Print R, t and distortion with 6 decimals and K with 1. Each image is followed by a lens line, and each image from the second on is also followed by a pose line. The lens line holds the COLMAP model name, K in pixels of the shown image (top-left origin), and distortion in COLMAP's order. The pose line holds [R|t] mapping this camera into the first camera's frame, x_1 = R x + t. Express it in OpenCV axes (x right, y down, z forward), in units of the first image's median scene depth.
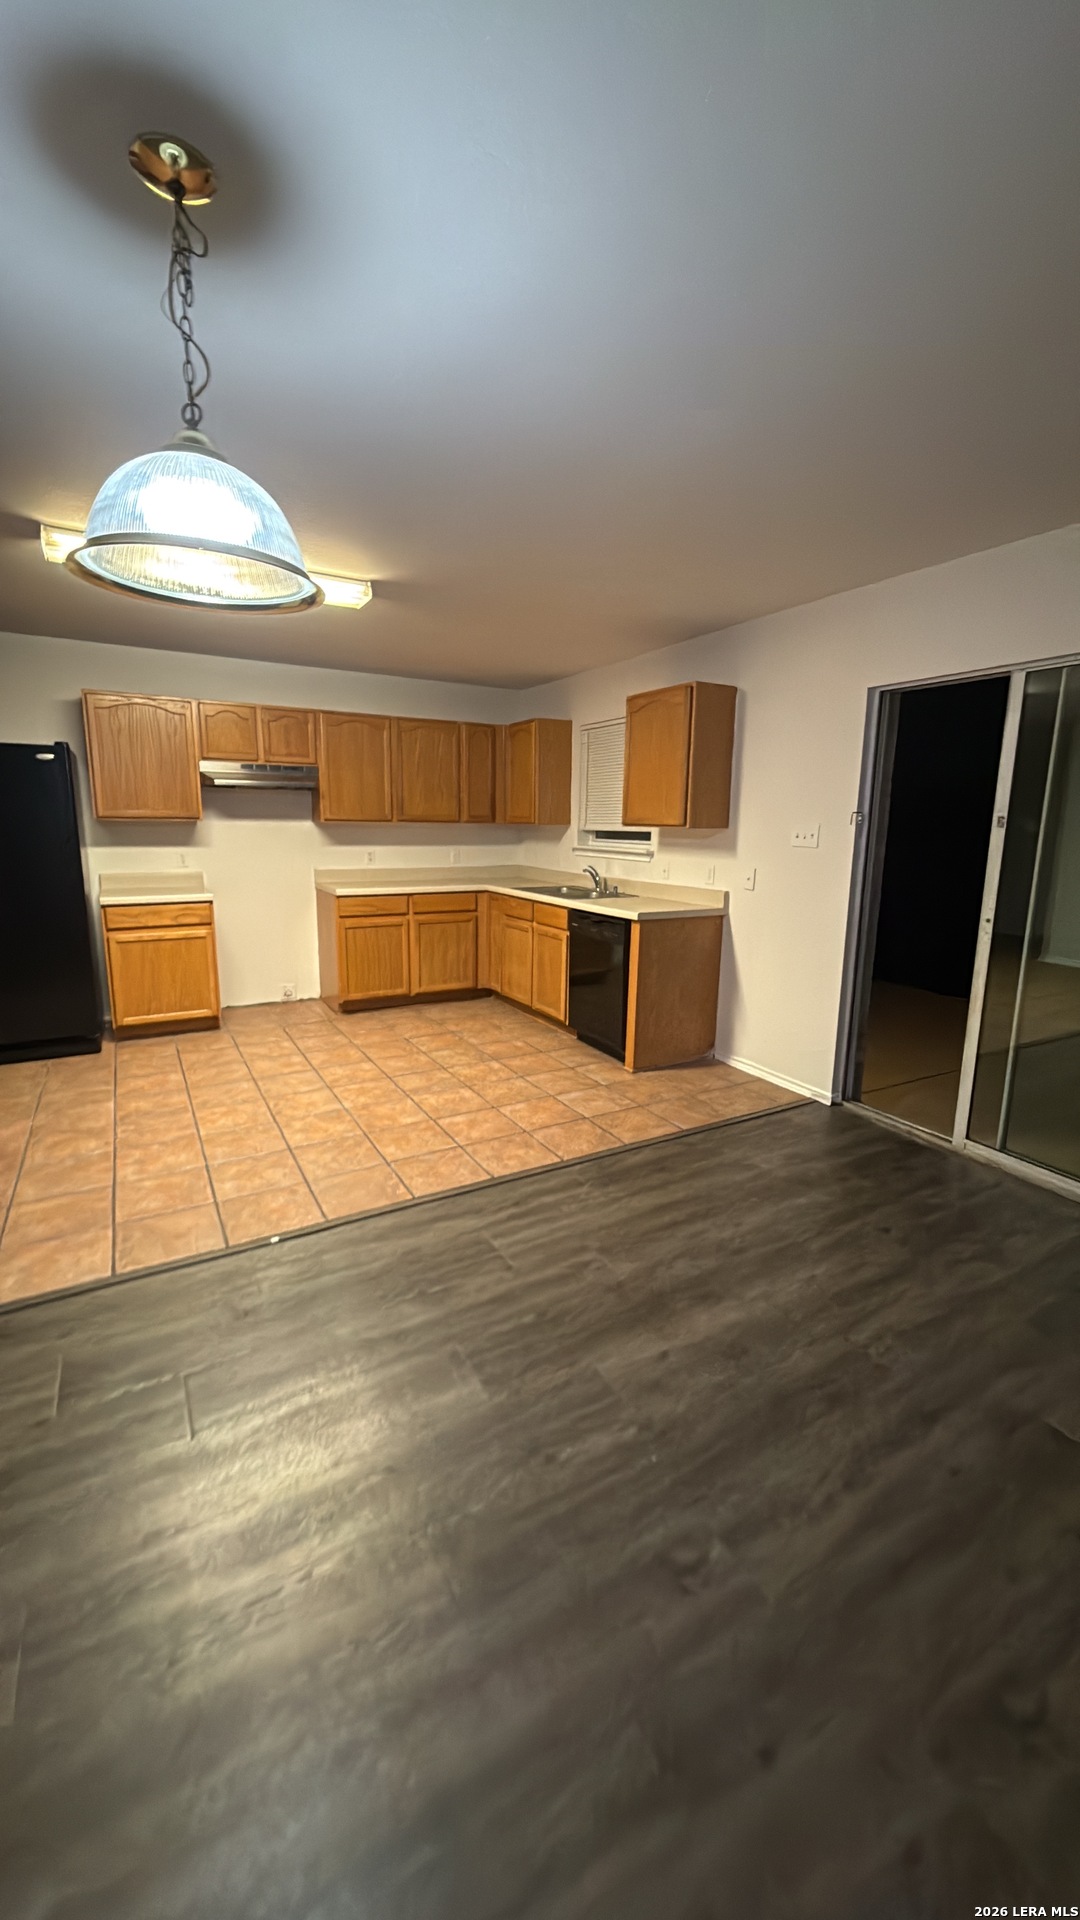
lens RADIAL K [[728.0, 0, 540.0], [0, 728.0, 960.0], [0, 0, 1]] dist [-0.002057, 0.000386]
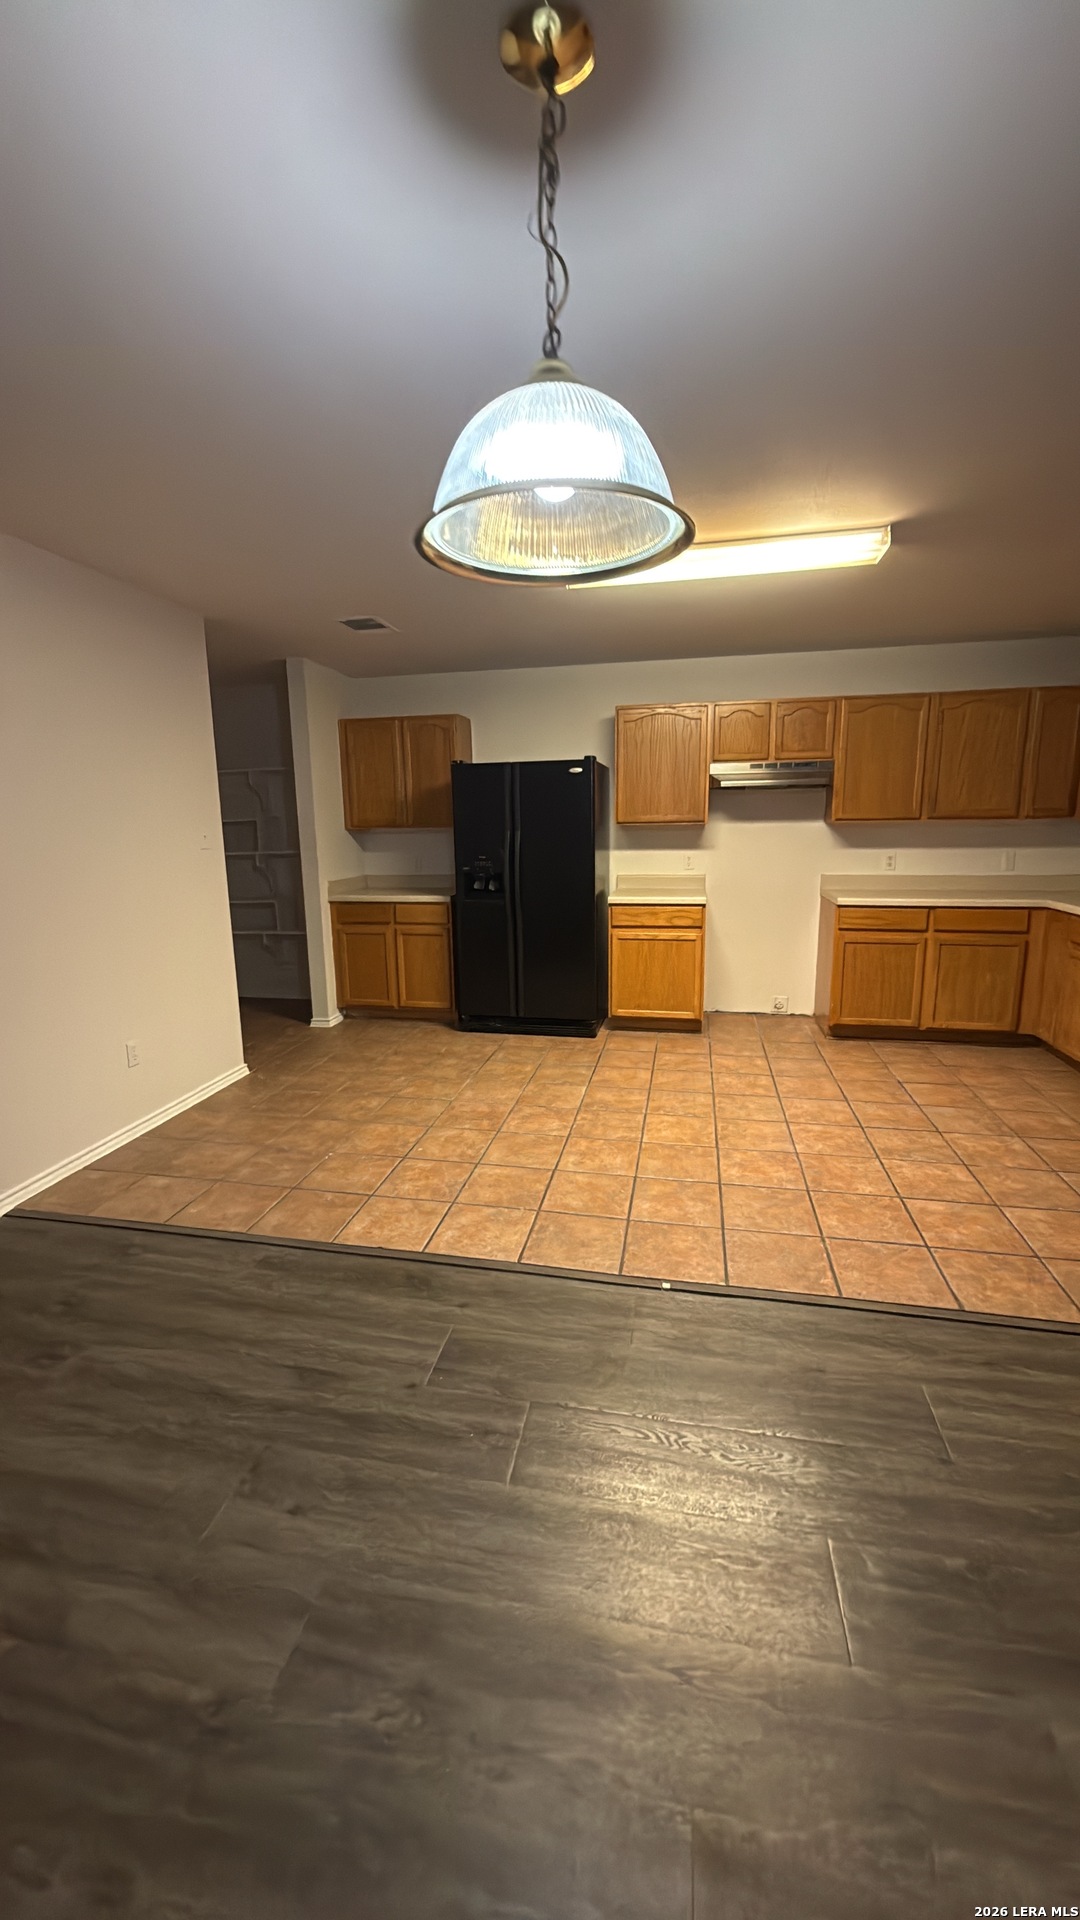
lens RADIAL K [[728.0, 0, 540.0], [0, 728.0, 960.0], [0, 0, 1]] dist [-0.002057, 0.000386]
pose [[0.750425, 0.098317, -0.653603, 0.039421], [-0.099860, 0.994388, 0.034927, -0.019358], [0.653369, 0.039059, 0.756032, 0.112465]]
